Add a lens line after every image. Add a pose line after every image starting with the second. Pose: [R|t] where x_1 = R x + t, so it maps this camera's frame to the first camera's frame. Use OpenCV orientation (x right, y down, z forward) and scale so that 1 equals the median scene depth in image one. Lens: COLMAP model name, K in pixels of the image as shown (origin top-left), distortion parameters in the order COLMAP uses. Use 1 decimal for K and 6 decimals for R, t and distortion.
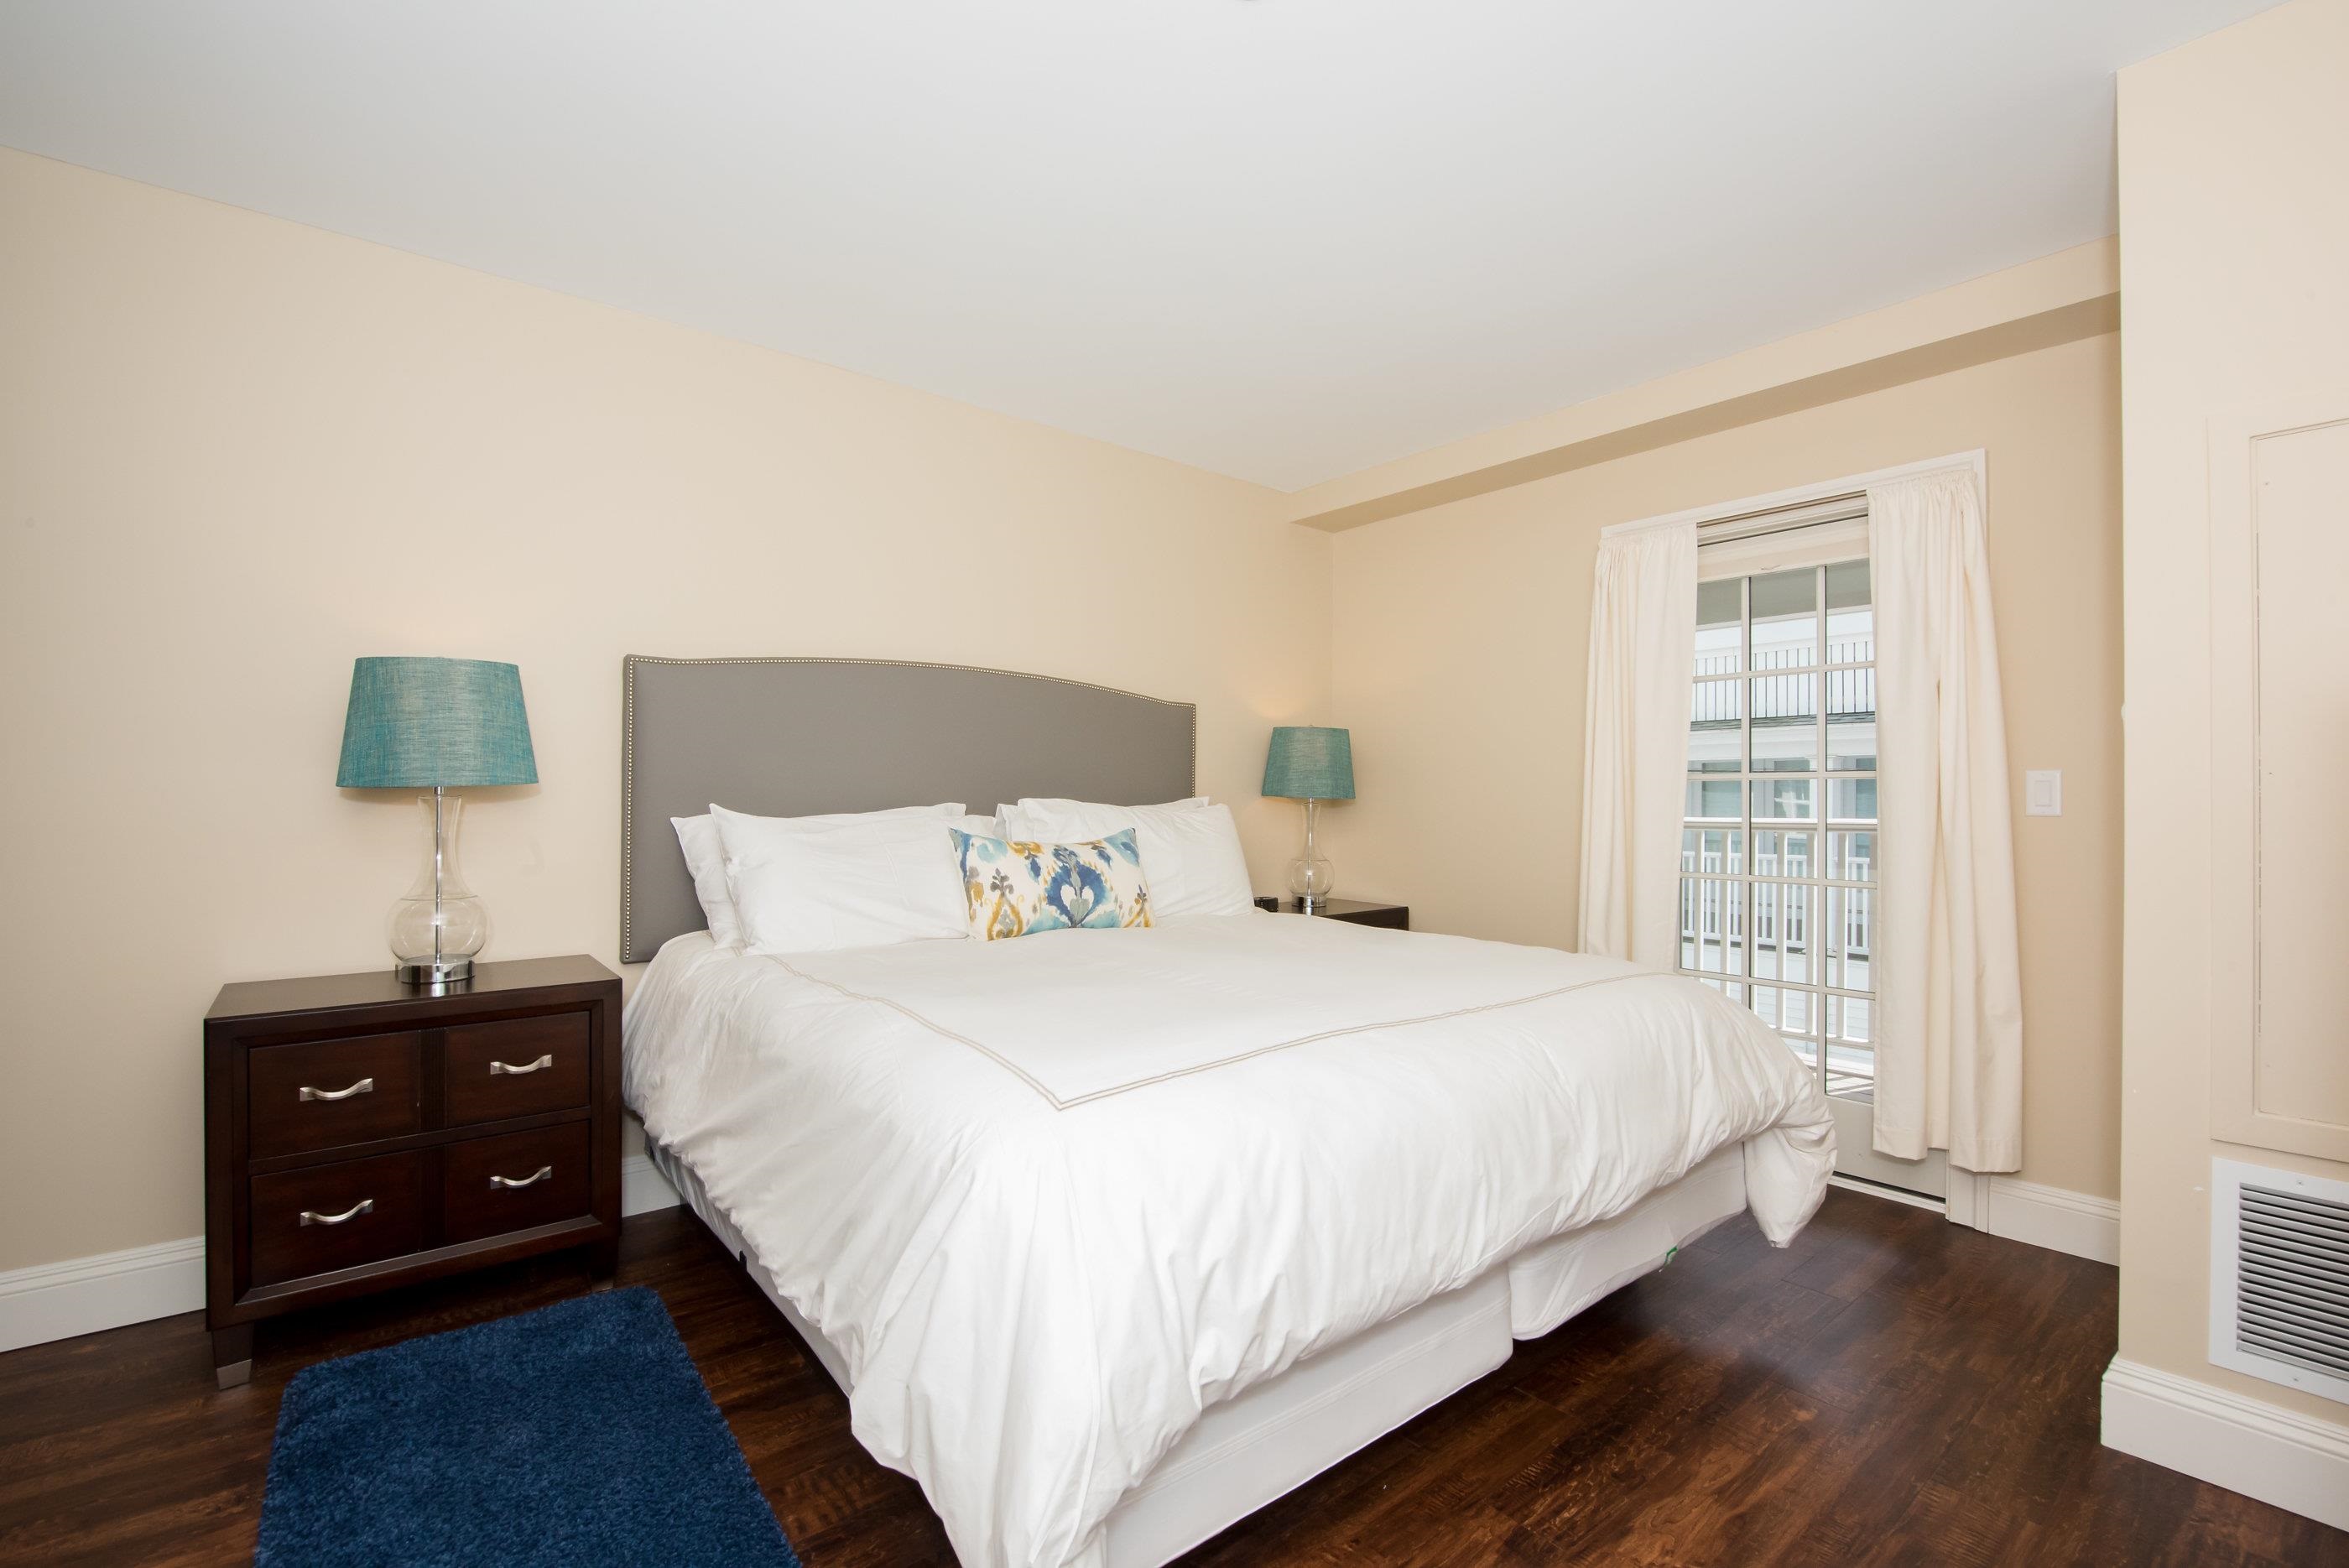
lens RADIAL K [[957.0, 0, 1176.7], [0, 957.0, 790.2], [0, 0, 1]] dist [0.010435, -0.002012]
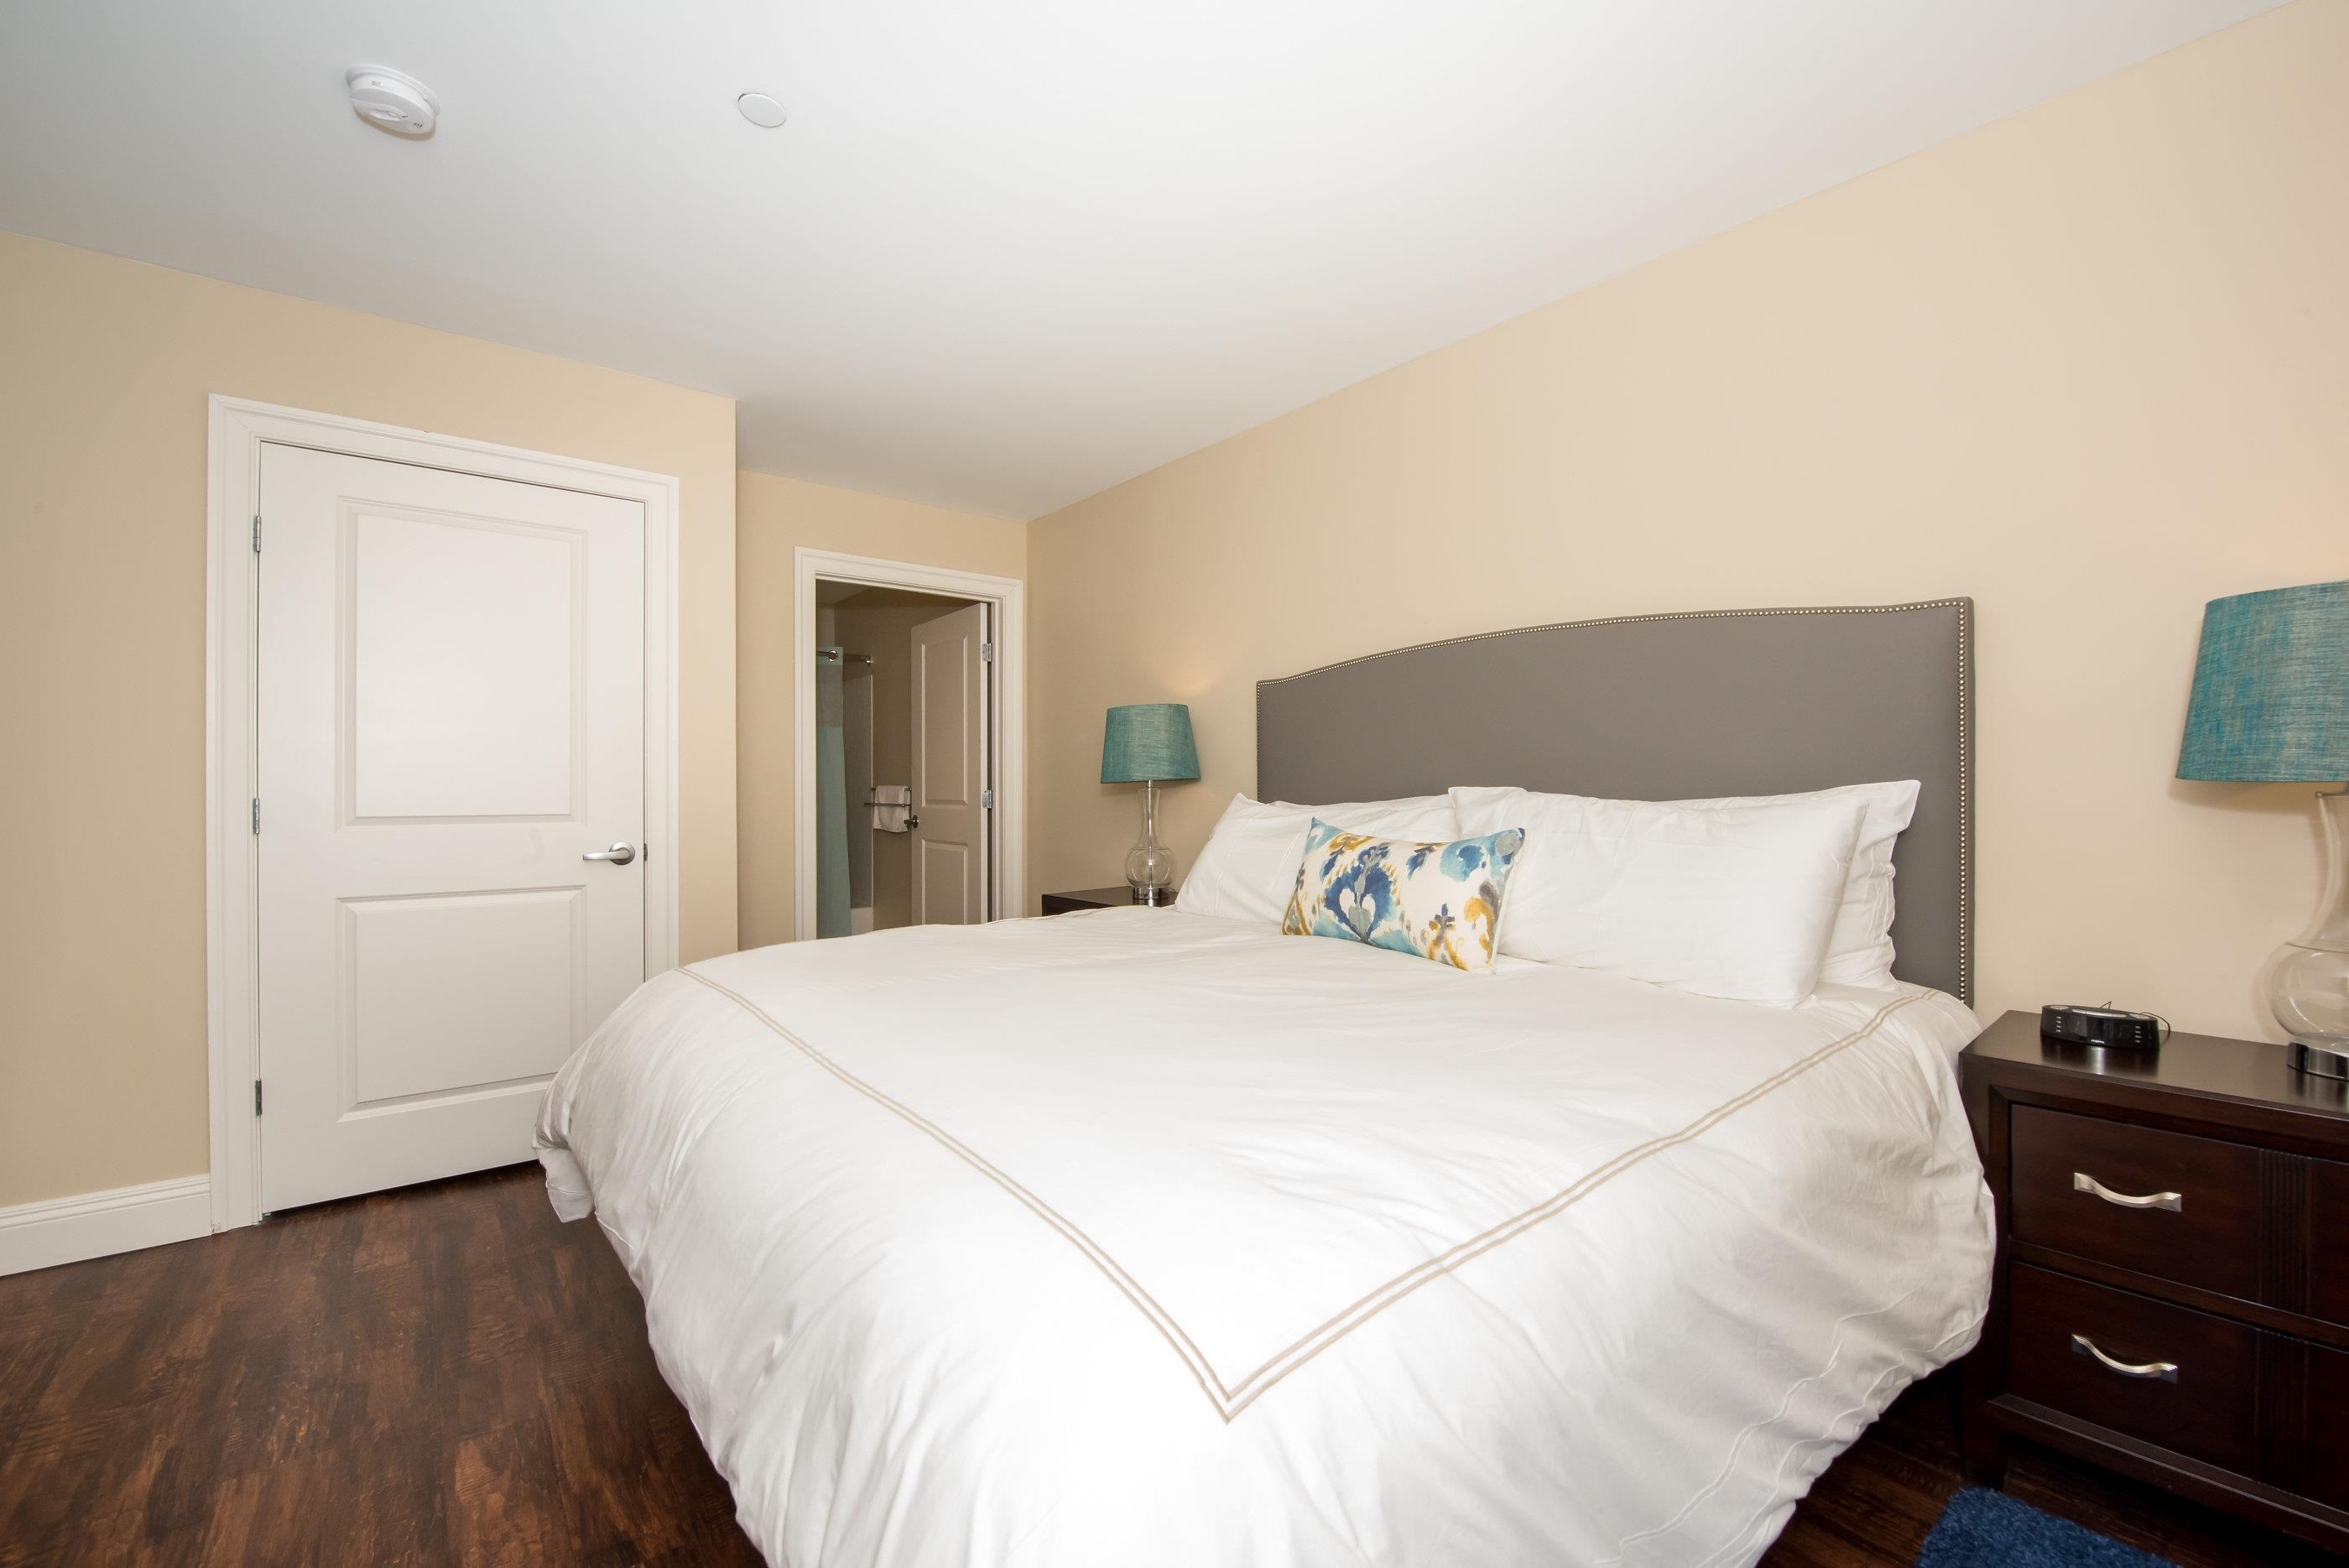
lens RADIAL K [[934.9, 0, 1178.0], [0, 934.9, 792.3], [0, 0, 1]] dist [-0.014851, -0.001809]
pose [[0.038433, -0.005808, -0.999244, 0.696337], [0.004121, 0.999976, -0.005654, 0.018759], [0.999253, -0.003901, 0.038456, 0.818491]]
